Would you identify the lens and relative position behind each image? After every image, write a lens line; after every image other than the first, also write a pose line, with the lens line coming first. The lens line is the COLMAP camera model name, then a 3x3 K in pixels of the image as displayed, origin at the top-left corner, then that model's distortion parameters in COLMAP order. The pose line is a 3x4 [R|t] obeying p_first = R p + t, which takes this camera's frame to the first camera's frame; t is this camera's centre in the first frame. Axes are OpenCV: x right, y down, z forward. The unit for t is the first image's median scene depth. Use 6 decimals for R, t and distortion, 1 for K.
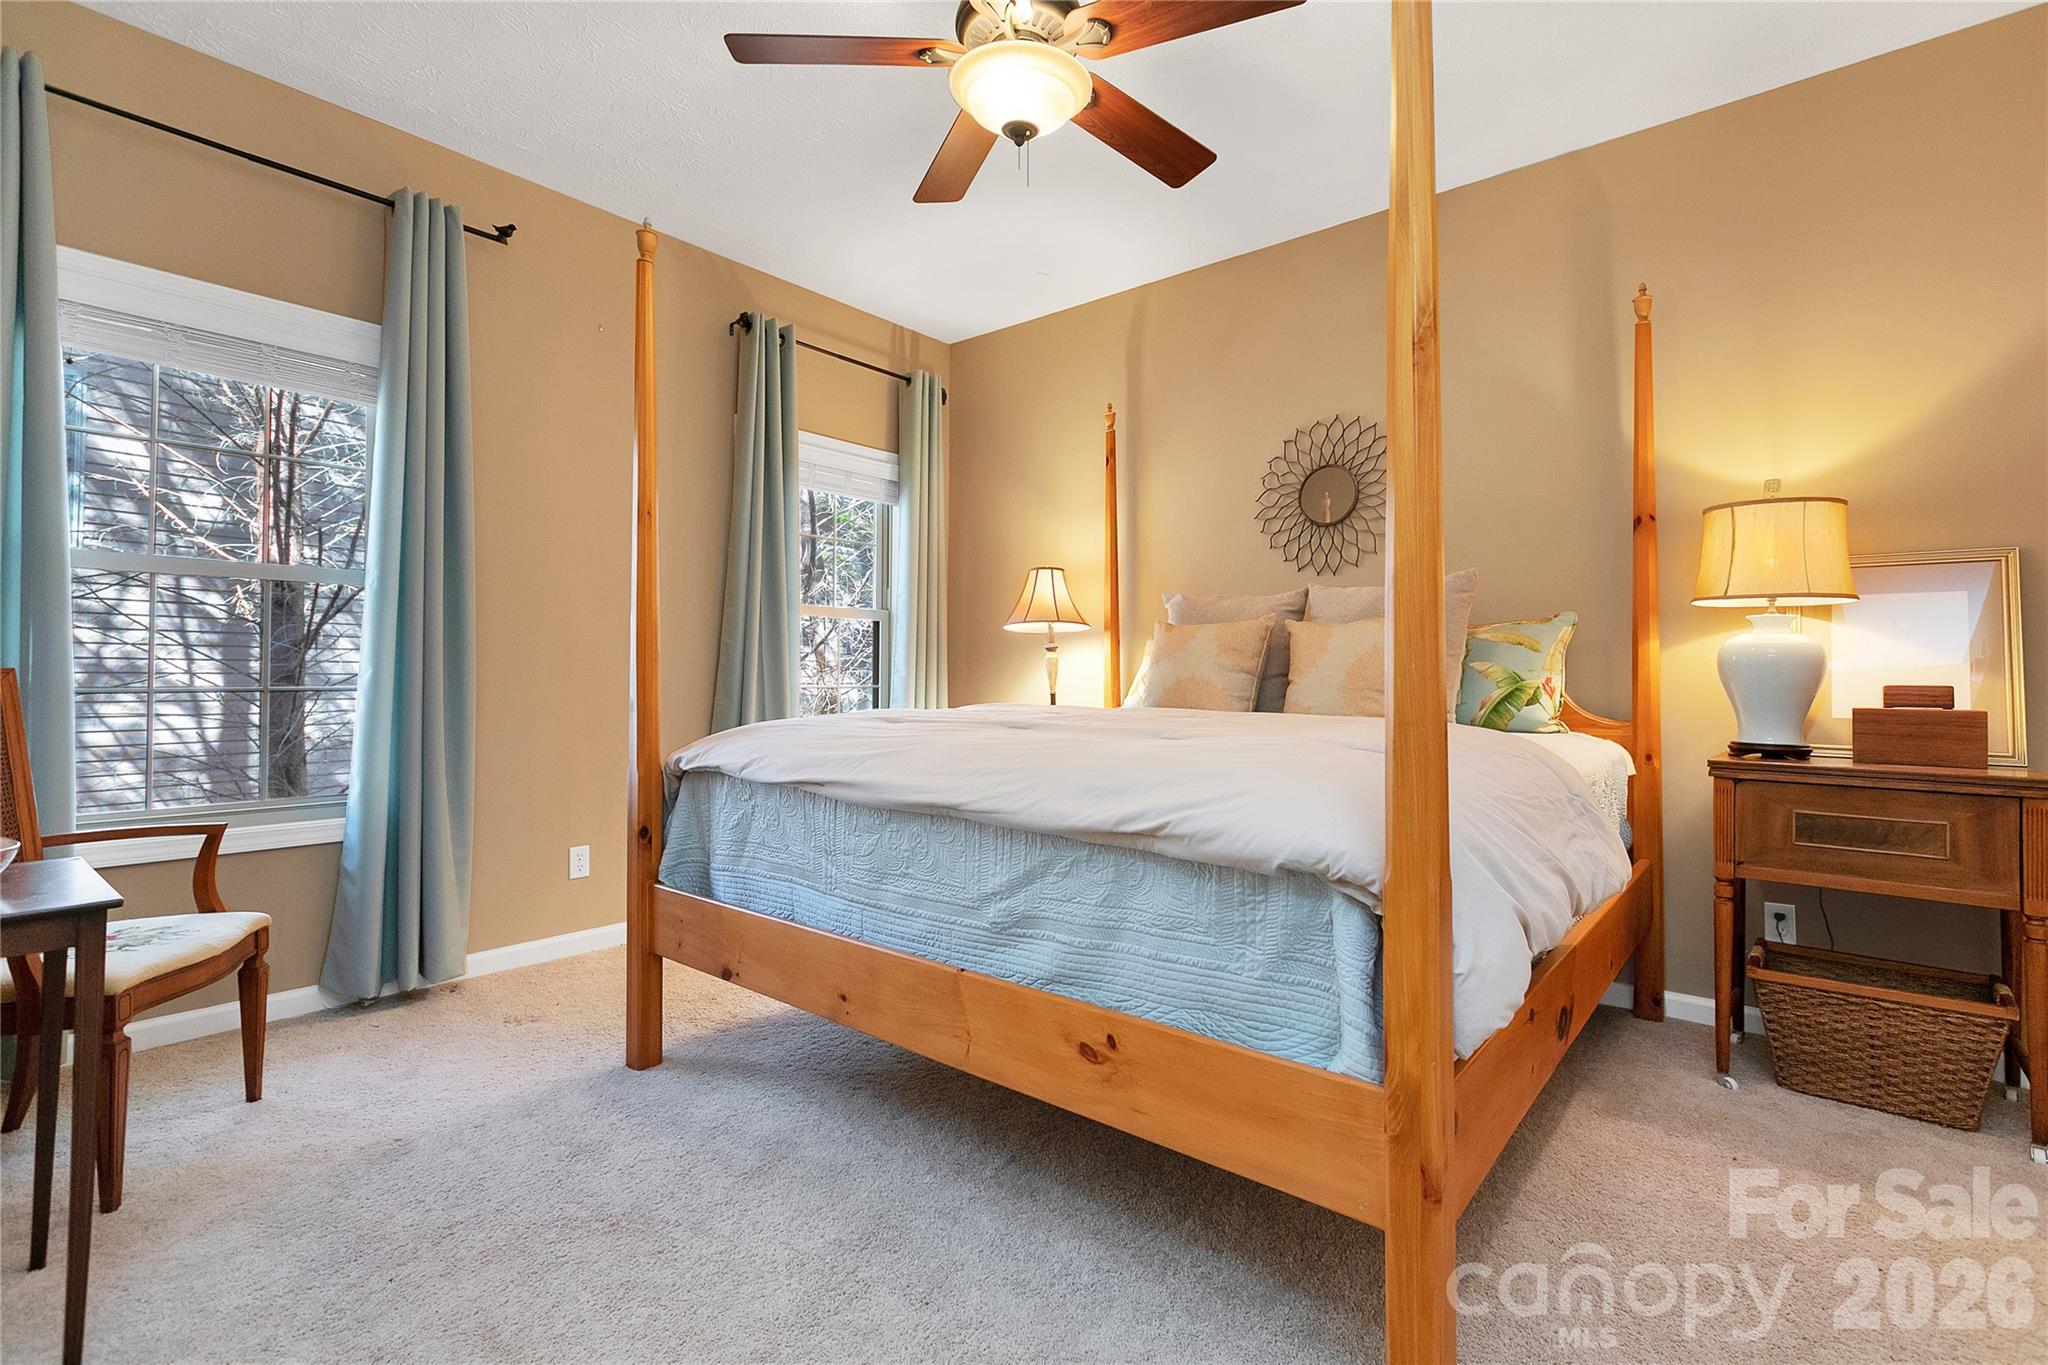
lens RADIAL K [[934.0, 0, 1018.6], [0, 934.0, 670.8], [0, 0, 1]] dist [0.011940, -0.001689]
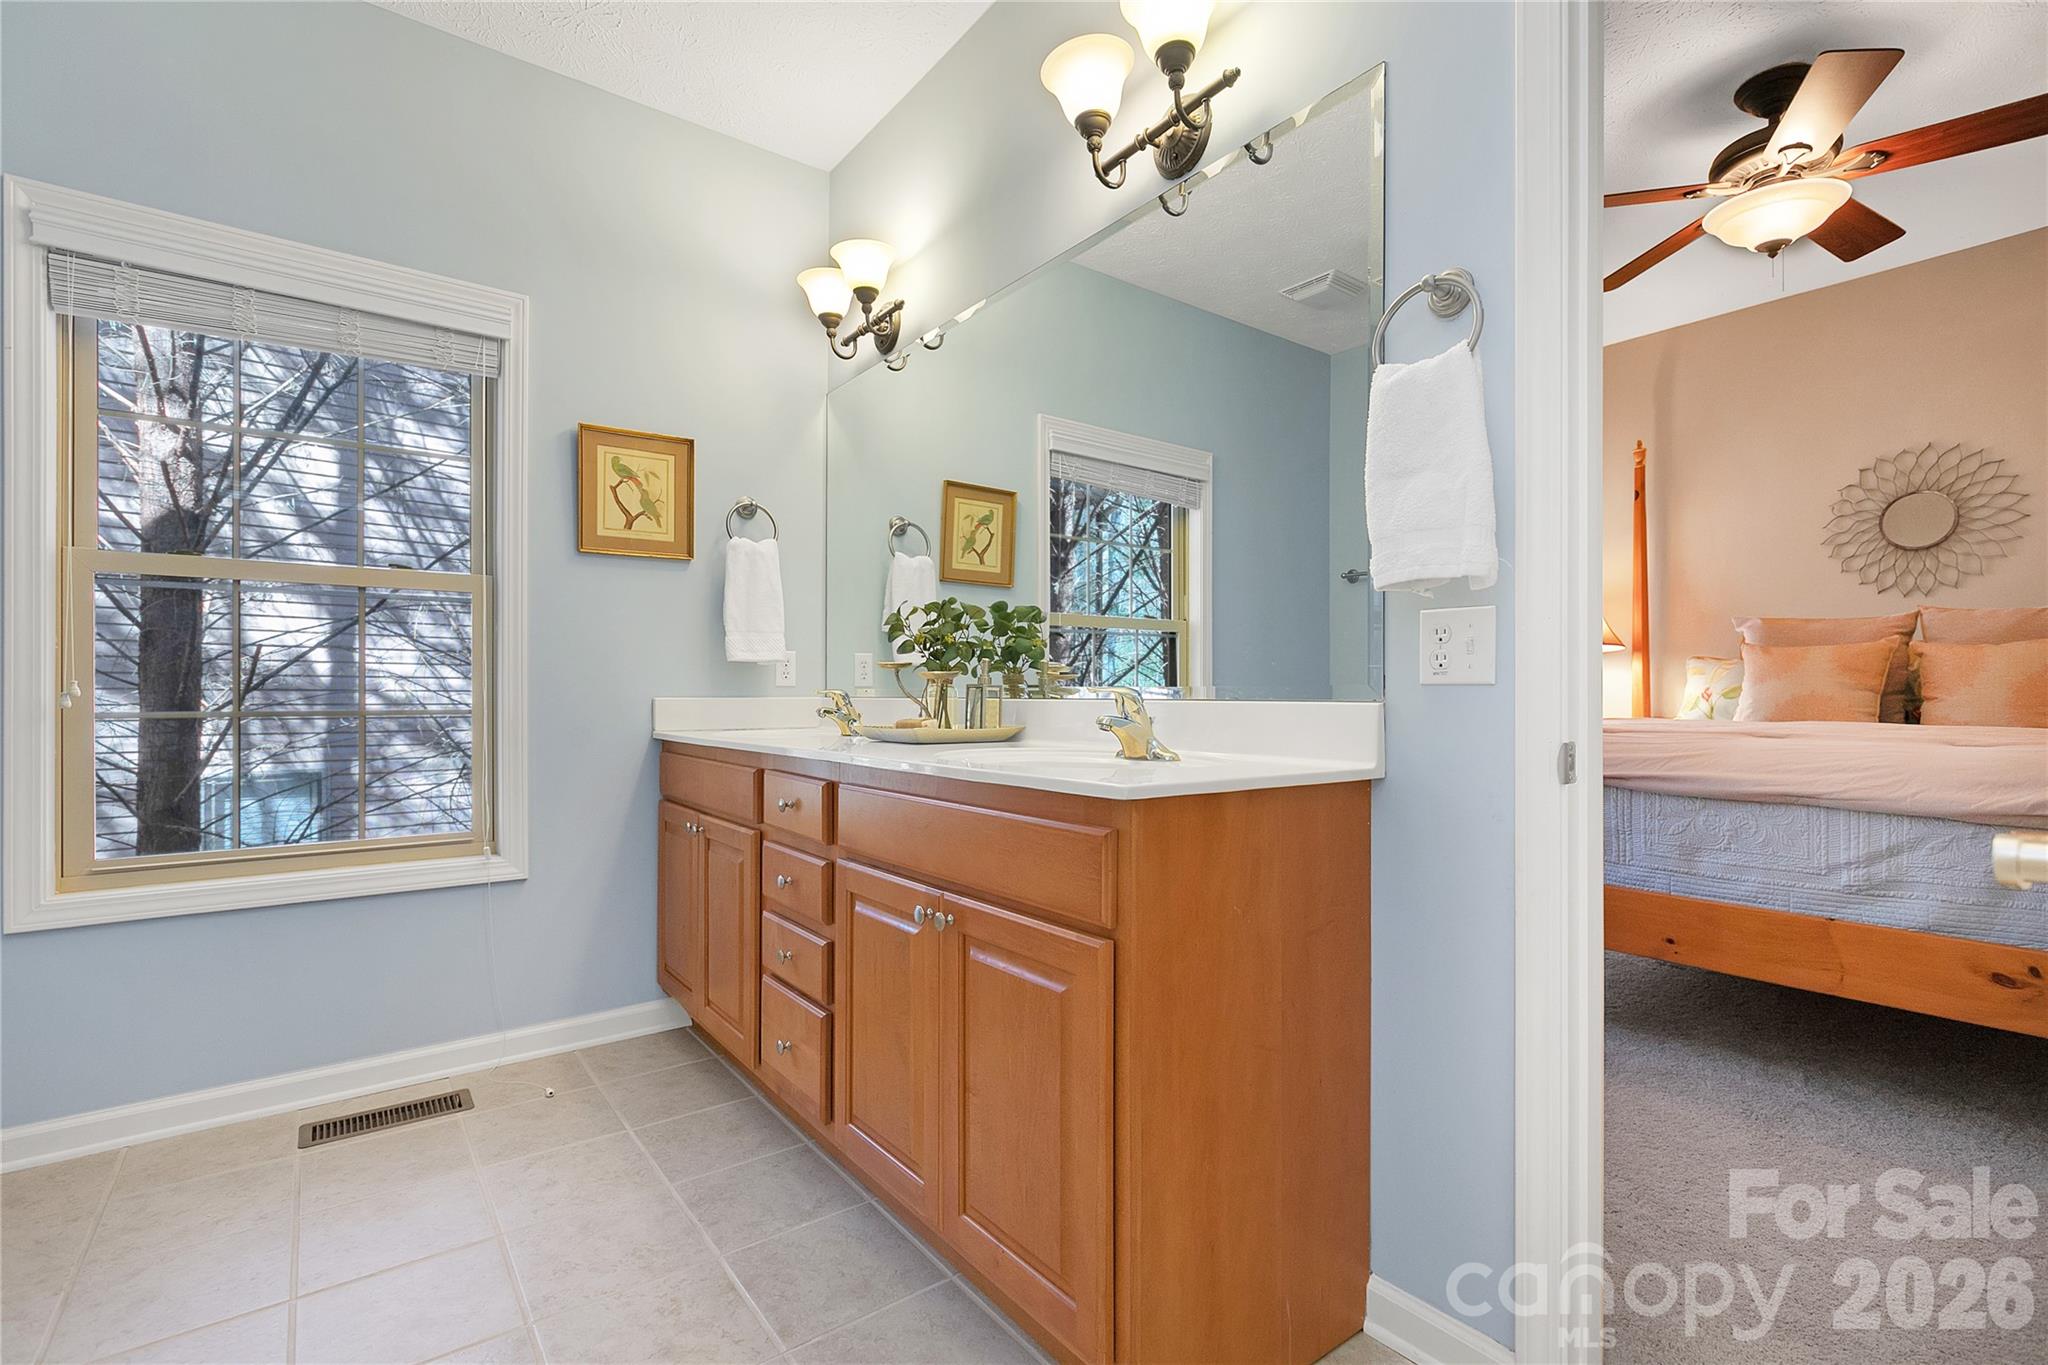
lens RADIAL K [[934.0, 0, 1025.4], [0, 934.0, 688.7], [0, 0, 1]] dist [0.011940, -0.001689]
pose [[0.972749, -0.004693, -0.231815, -0.458776], [0.005115, 0.999986, 0.001219, -0.006554], [0.231806, -0.002371, 0.972759, -0.296931]]
